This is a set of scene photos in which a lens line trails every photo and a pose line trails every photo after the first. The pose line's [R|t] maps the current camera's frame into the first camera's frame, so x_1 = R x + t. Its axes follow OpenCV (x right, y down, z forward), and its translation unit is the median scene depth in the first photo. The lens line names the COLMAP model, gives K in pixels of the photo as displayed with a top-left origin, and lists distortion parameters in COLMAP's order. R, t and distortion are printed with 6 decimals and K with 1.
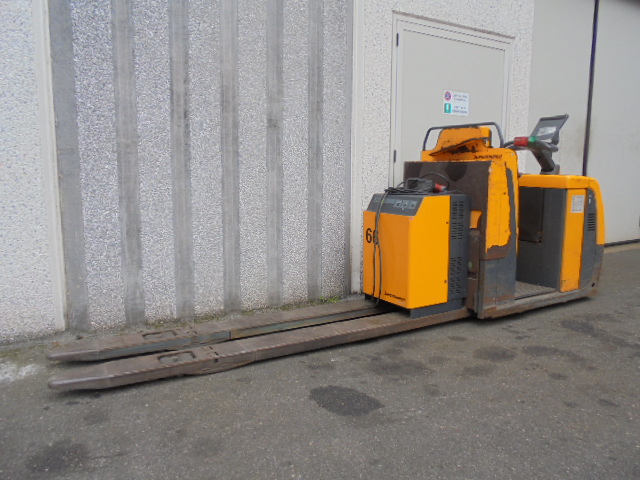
lens RADIAL K [[492.7, 0, 314.8], [0, 492.7, 237.2], [0, 0, 1]] dist [-0.110857, 0.100190]
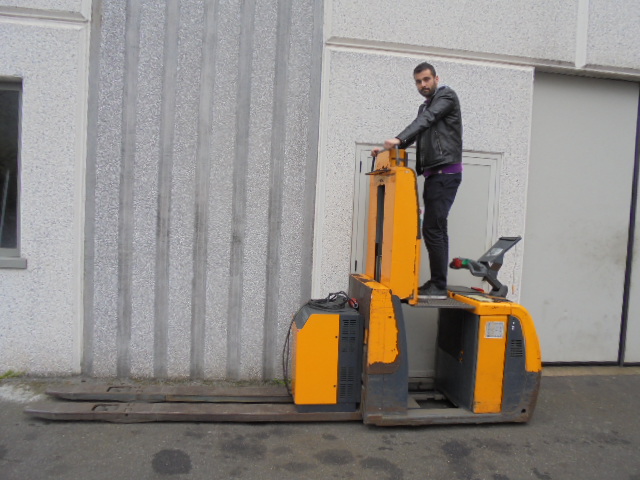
lens RADIAL K [[492.7, 0, 314.8], [0, 492.7, 237.2], [0, 0, 1]] dist [-0.110857, 0.100190]
pose [[0.922993, 0.057912, -0.380435, 0.697656], [-0.093704, 0.992678, -0.076229, -0.183463], [0.373234, 0.106007, 0.921661, -0.149179]]
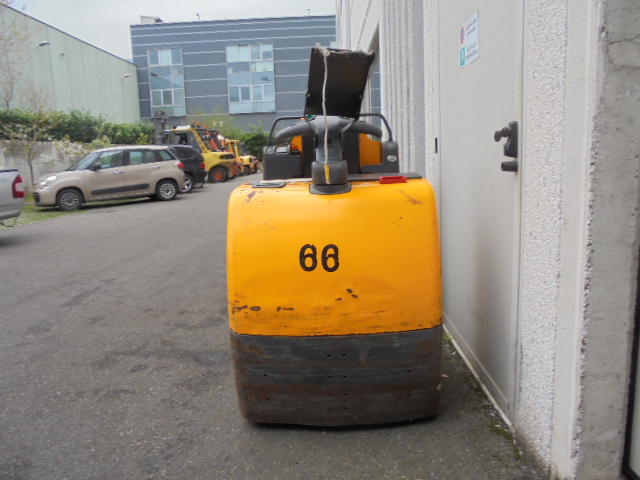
lens RADIAL K [[492.7, 0, 314.8], [0, 492.7, 237.2], [0, 0, 1]] dist [-0.110857, 0.100190]
pose [[-0.526828, 0.158777, -0.835010, 1.247178], [-0.079632, 0.968856, 0.234469, -0.259154], [0.846234, 0.190018, -0.497777, 1.693741]]
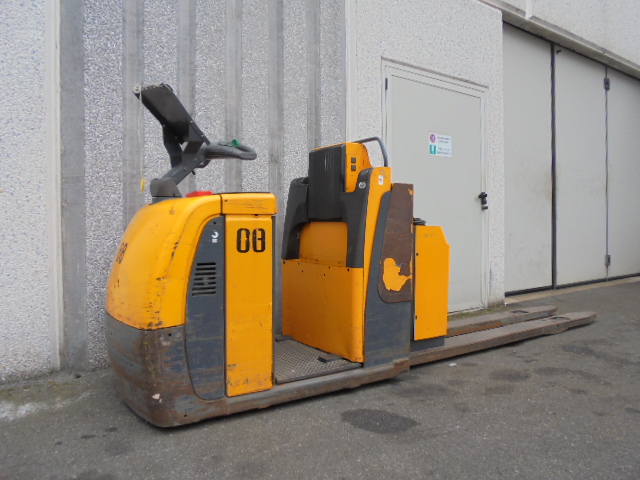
lens RADIAL K [[492.7, 0, 314.8], [0, 492.7, 237.2], [0, 0, 1]] dist [-0.110857, 0.100190]
pose [[0.996137, -0.013318, 0.086795, -0.106898], [0.024057, 0.992006, -0.123879, 0.066549], [-0.084451, 0.125488, 0.988494, 0.008462]]
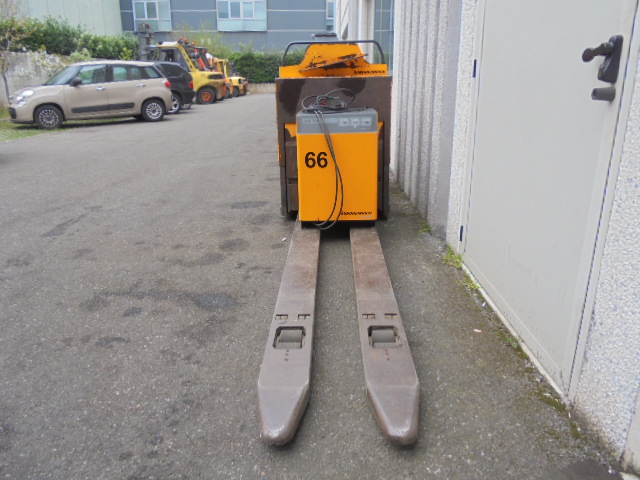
lens RADIAL K [[492.7, 0, 314.8], [0, 492.7, 237.2], [0, 0, 1]] dist [-0.110857, 0.100190]
pose [[-0.509630, 0.263539, -0.819039, 1.178771], [-0.120126, 0.920817, 0.371034, -0.233712], [0.851967, 0.287478, -0.437618, 1.587603]]
